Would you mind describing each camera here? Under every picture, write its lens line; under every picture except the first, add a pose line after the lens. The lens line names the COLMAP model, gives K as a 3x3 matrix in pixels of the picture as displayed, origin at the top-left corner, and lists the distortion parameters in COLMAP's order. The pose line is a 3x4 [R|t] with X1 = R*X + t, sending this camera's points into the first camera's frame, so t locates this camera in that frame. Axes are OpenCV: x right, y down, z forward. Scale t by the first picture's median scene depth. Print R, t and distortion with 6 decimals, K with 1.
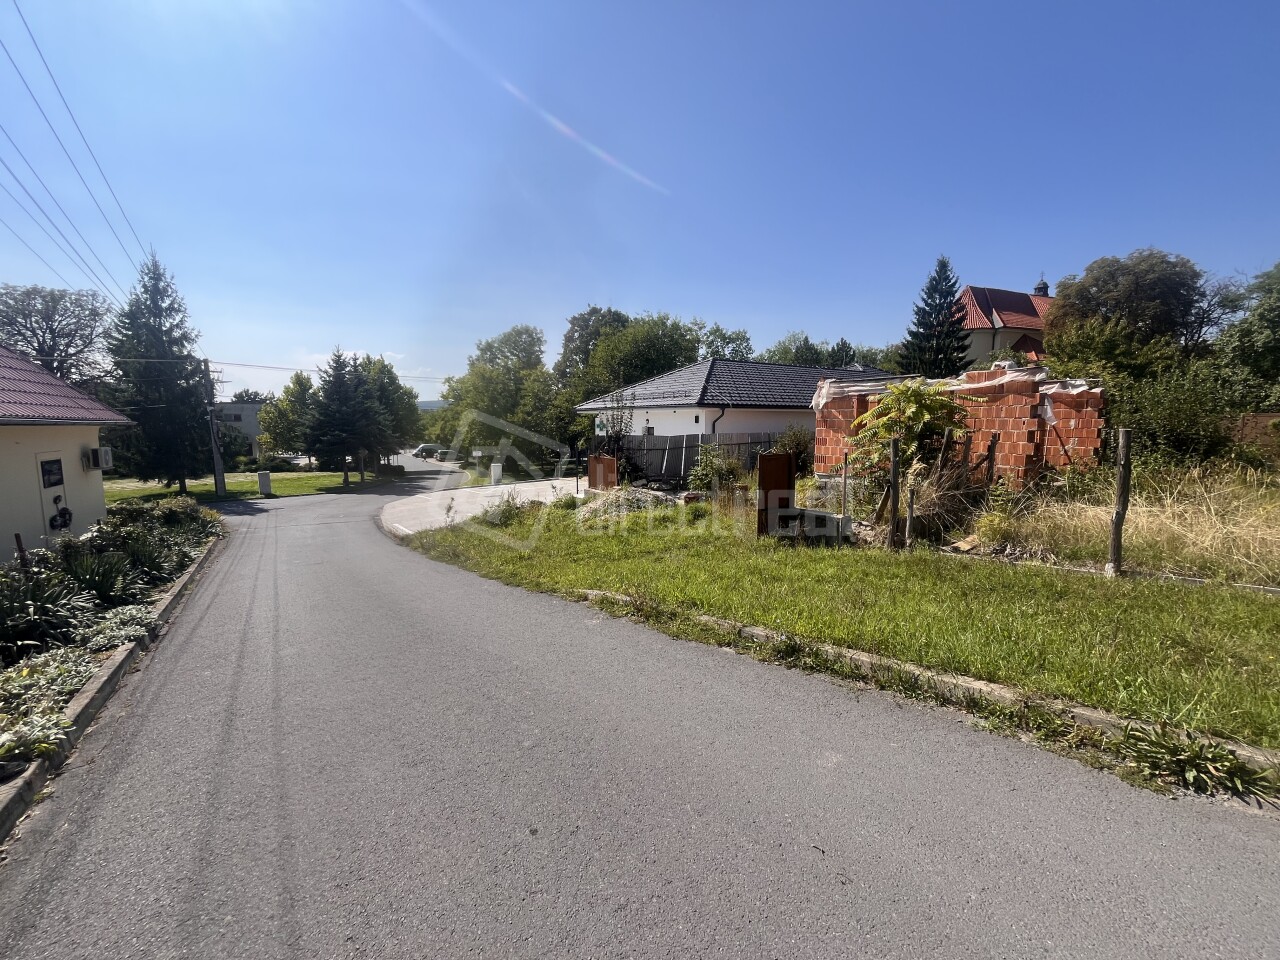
lens RADIAL K [[520.9, 0, 640.0], [0, 520.9, 480.0], [0, 0, 1]] dist [-0.002007, -0.000703]
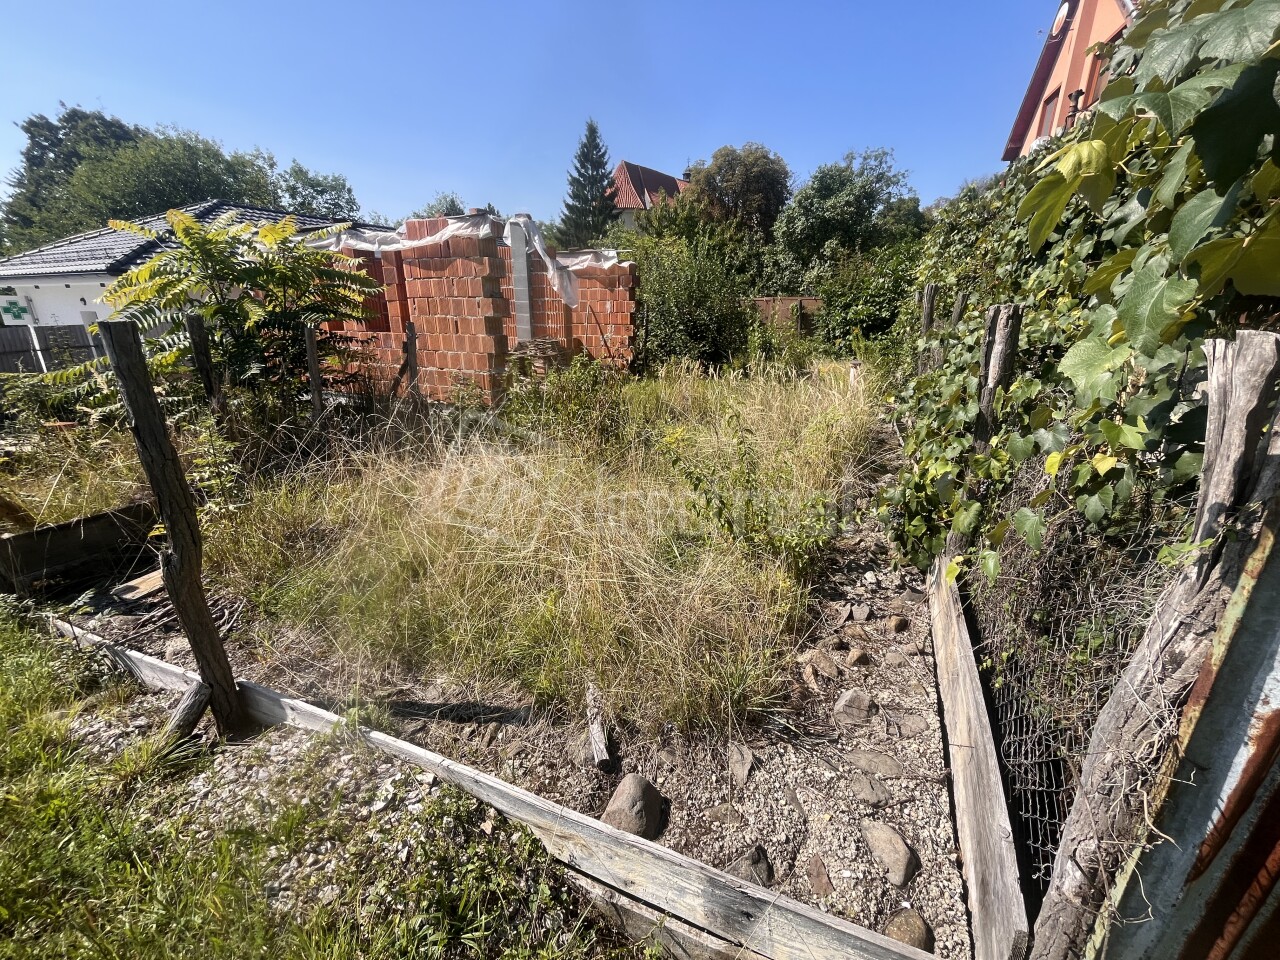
lens RADIAL K [[520.9, 0, 640.0], [0, 520.9, 480.0], [0, 0, 1]] dist [-0.002007, -0.000703]
pose [[0.860823, -0.158182, 0.483697, 0.107937], [0.052045, 0.972846, 0.225525, -0.006142], [-0.506237, -0.168963, 0.845681, 0.057092]]
